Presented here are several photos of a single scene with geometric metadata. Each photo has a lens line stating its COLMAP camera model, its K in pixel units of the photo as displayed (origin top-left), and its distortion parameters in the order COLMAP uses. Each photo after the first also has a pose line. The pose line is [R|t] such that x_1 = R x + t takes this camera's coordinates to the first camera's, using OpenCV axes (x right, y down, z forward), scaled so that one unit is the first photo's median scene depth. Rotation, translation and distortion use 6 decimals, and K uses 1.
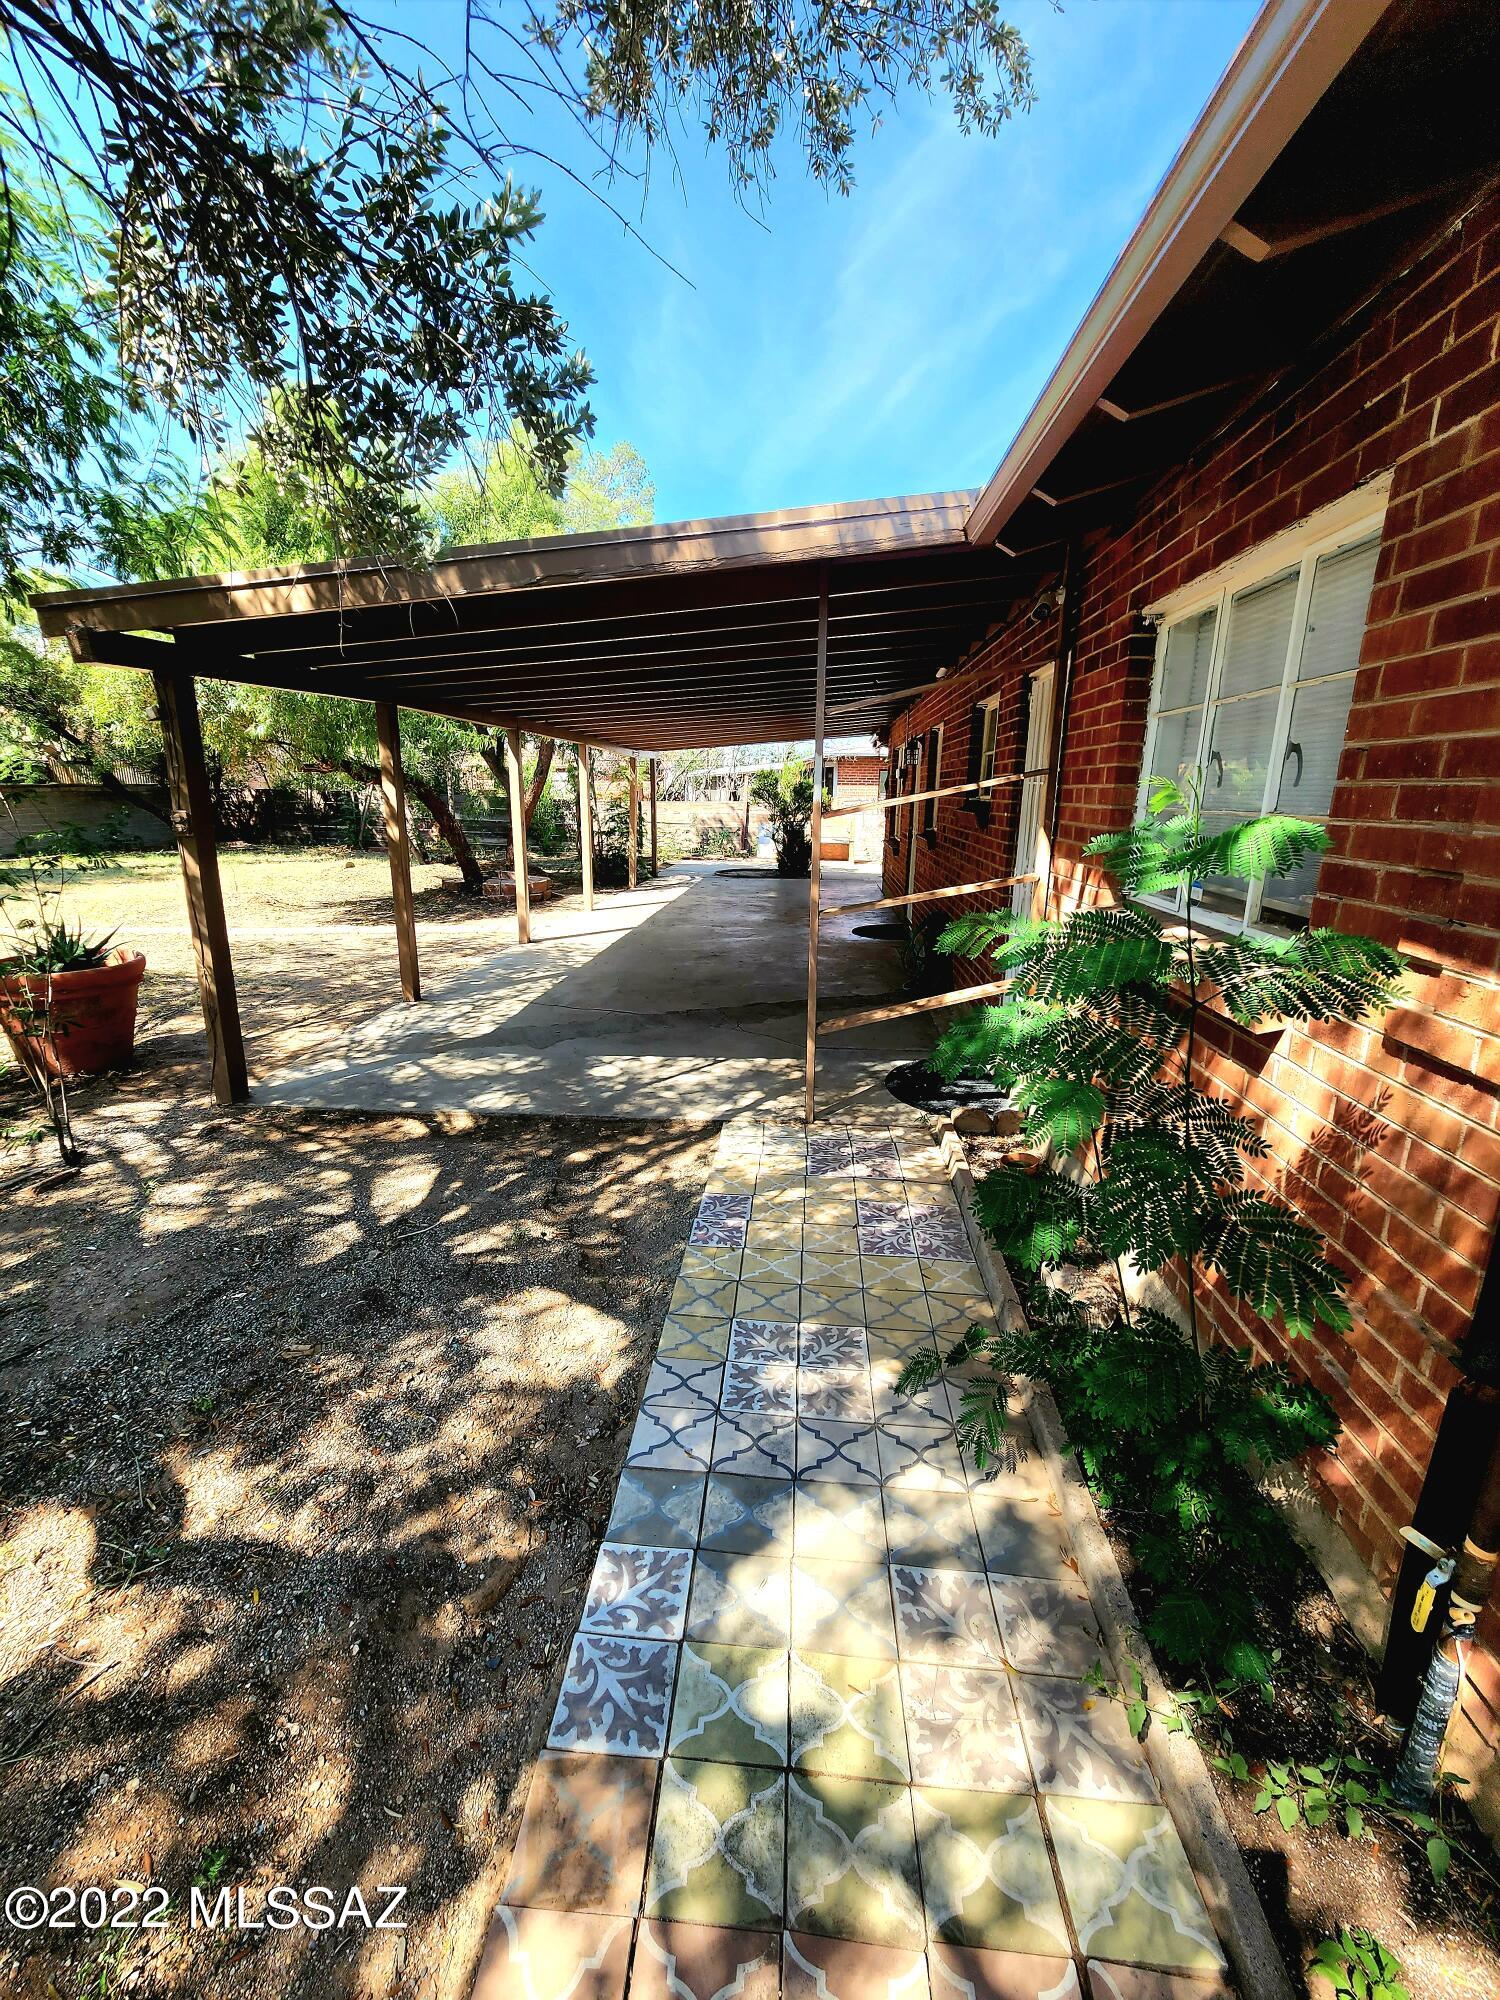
lens RADIAL K [[835.1, 0, 750.0], [0, 835.1, 1000.0], [0, 0, 1]] dist [-0.005628, 0.002551]
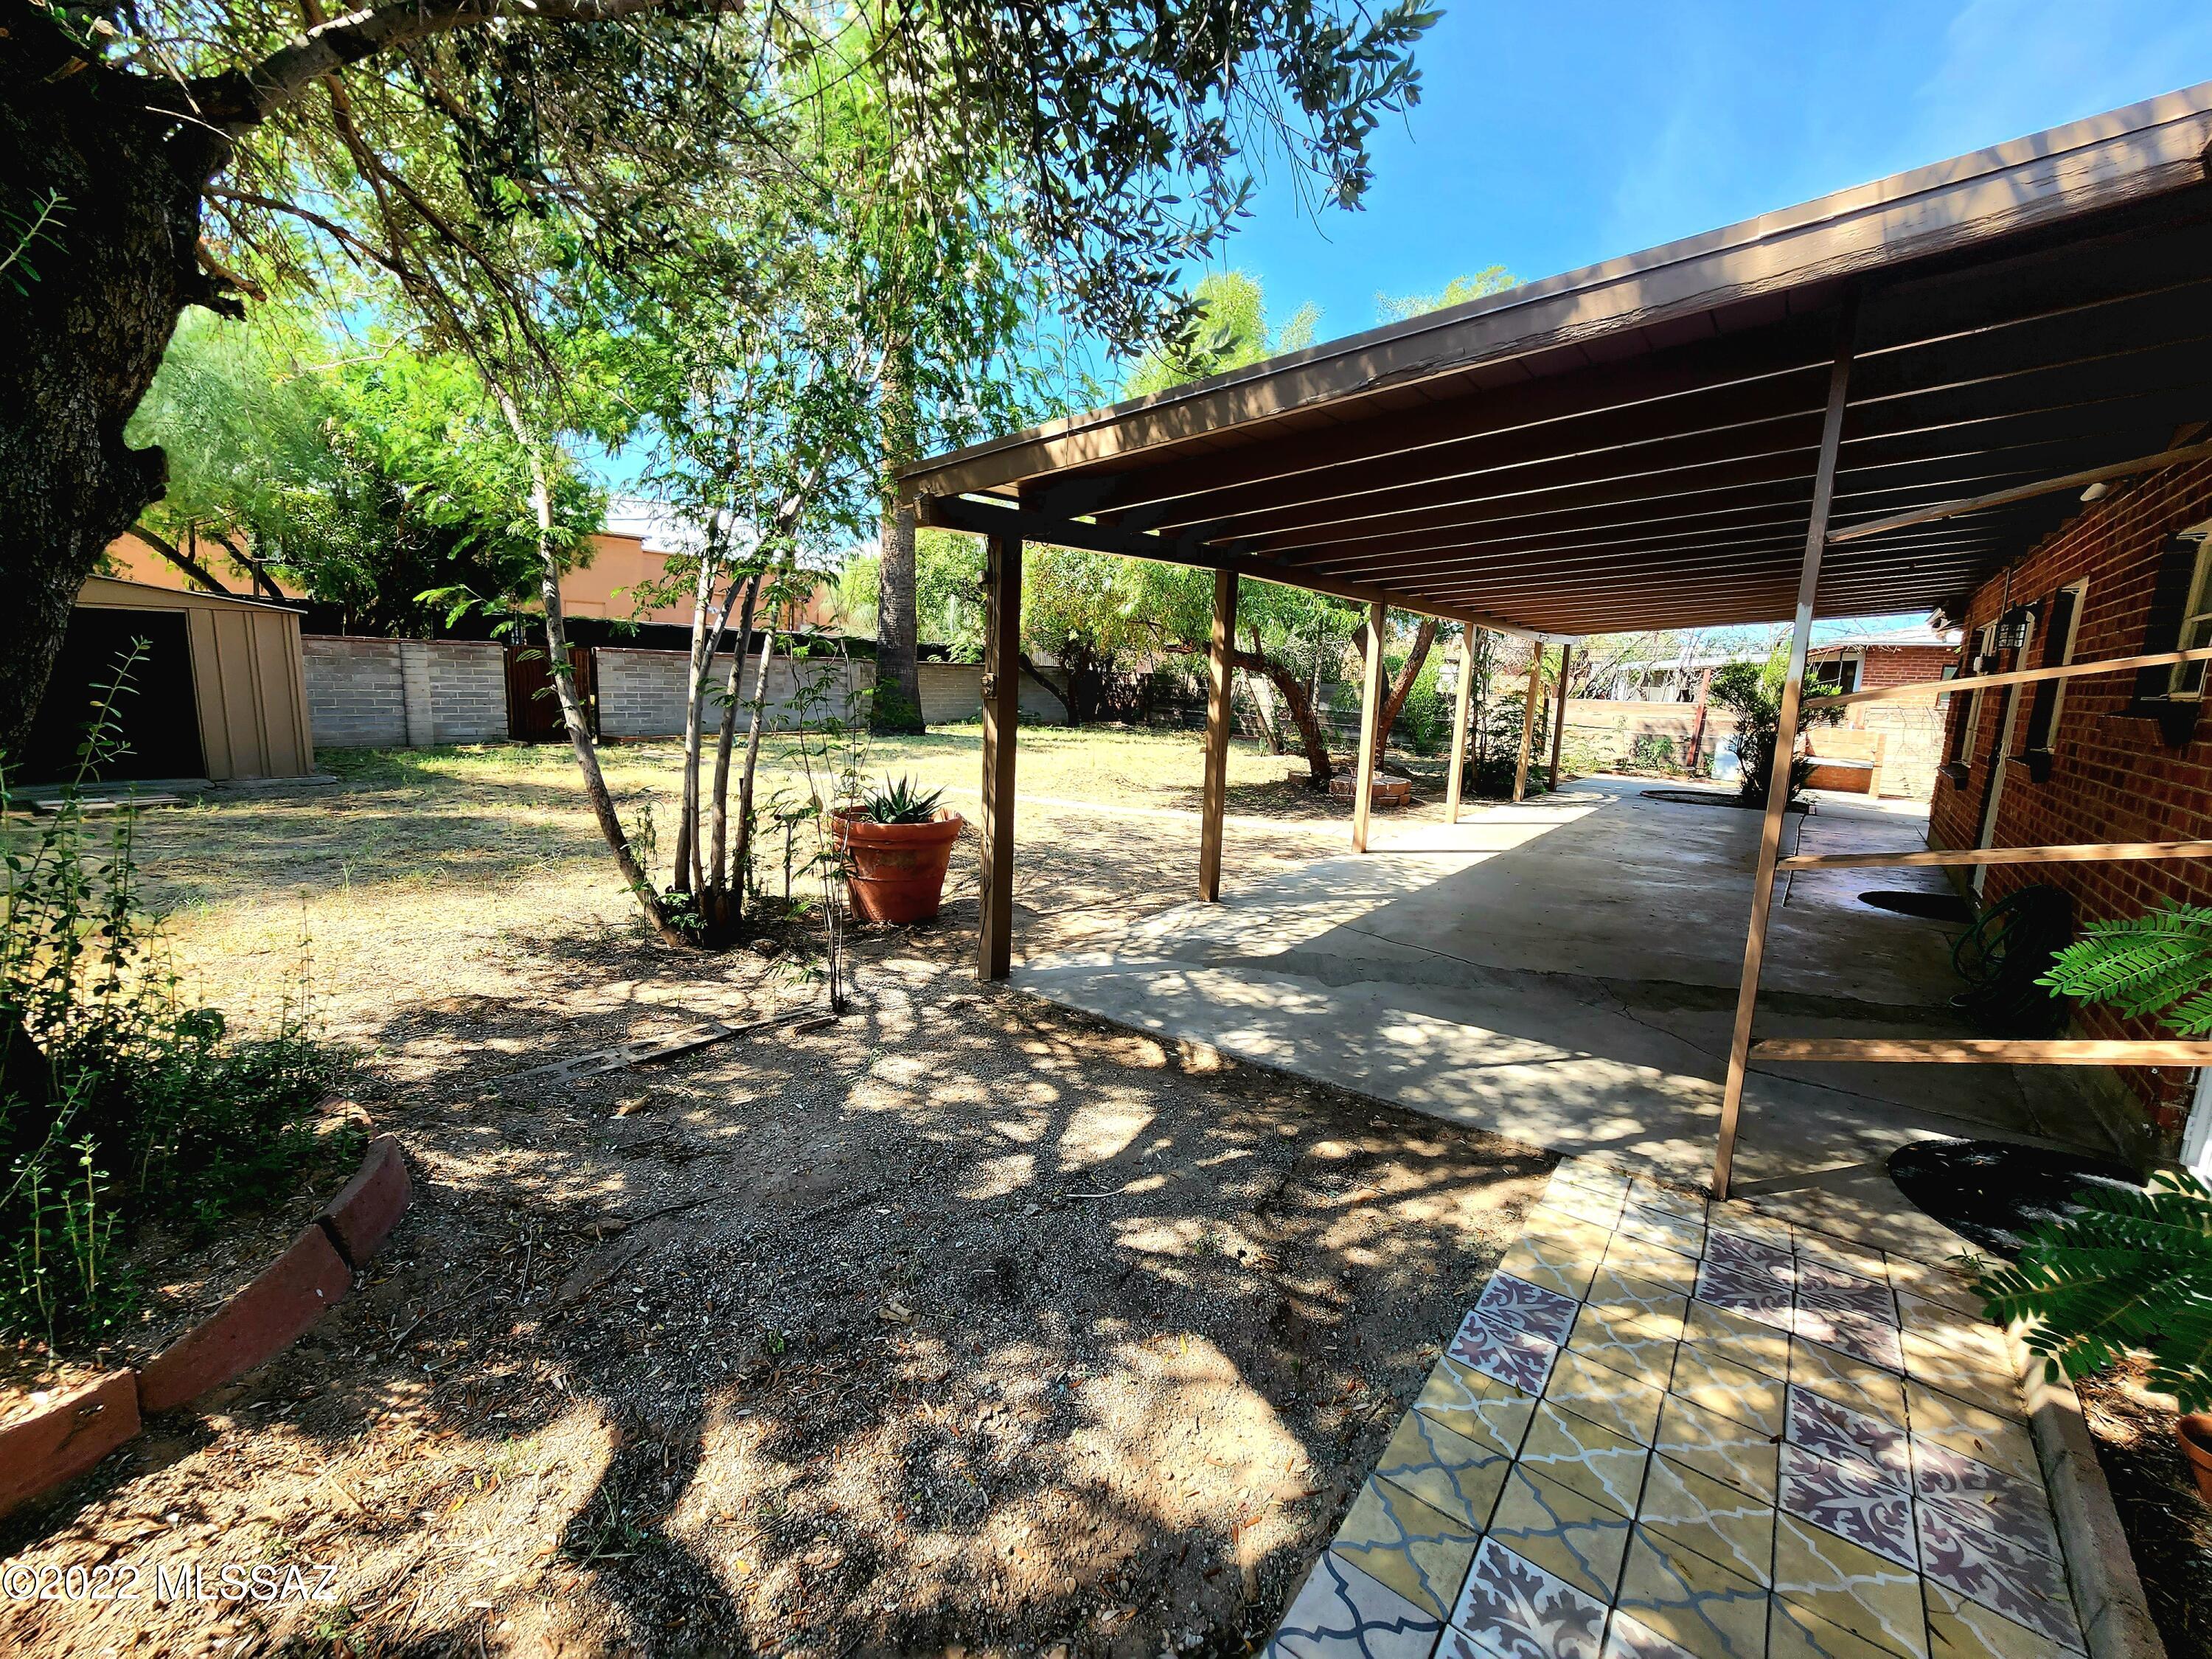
lens RADIAL K [[923.6, 0, 1106.7], [0, 923.6, 822.7], [0, 0, 1]] dist [-0.005628, 0.002551]
pose [[0.834443, 0.106485, -0.540708, 0.034843], [-0.159362, 0.985861, -0.051782, -0.019263], [0.527549, 0.129378, 0.839615, 0.172426]]
